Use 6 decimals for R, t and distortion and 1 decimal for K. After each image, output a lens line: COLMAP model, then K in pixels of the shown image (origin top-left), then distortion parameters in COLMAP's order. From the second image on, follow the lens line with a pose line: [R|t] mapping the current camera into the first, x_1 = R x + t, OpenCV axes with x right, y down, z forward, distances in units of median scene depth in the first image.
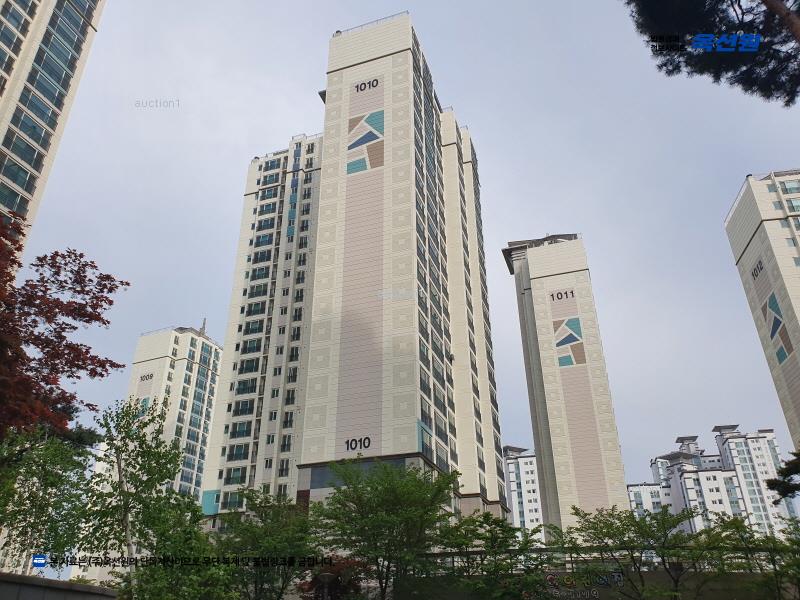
lens RADIAL K [[627.0, 0, 401.6], [0, 627.0, 307.9], [0, 0, 1]] dist [0.024335, -0.006467]
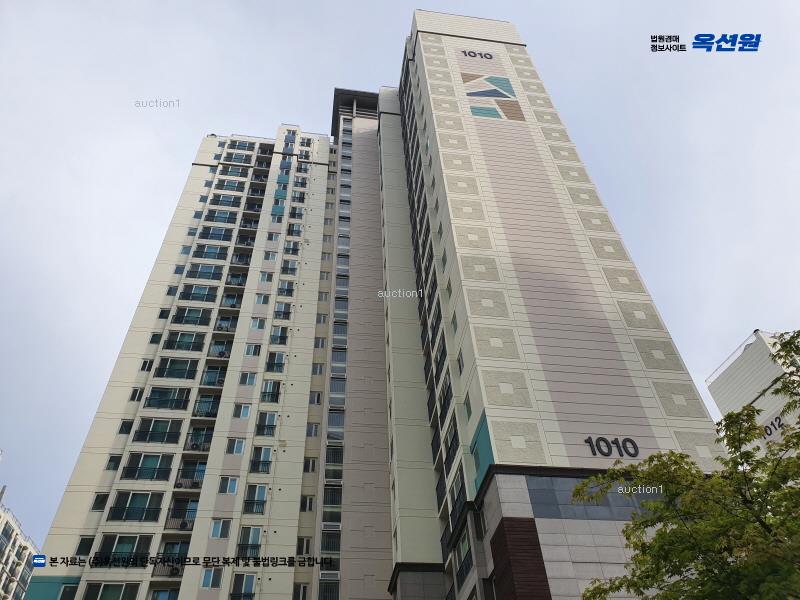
lens RADIAL K [[627.0, 0, 396.5], [0, 627.0, 304.2], [0, 0, 1]] dist [0.024335, -0.006467]
pose [[0.887251, 0.318835, 0.333362, -0.288514], [-0.187992, 0.909865, -0.369870, 0.225085], [-0.421242, 0.265498, 0.867218, 0.416422]]
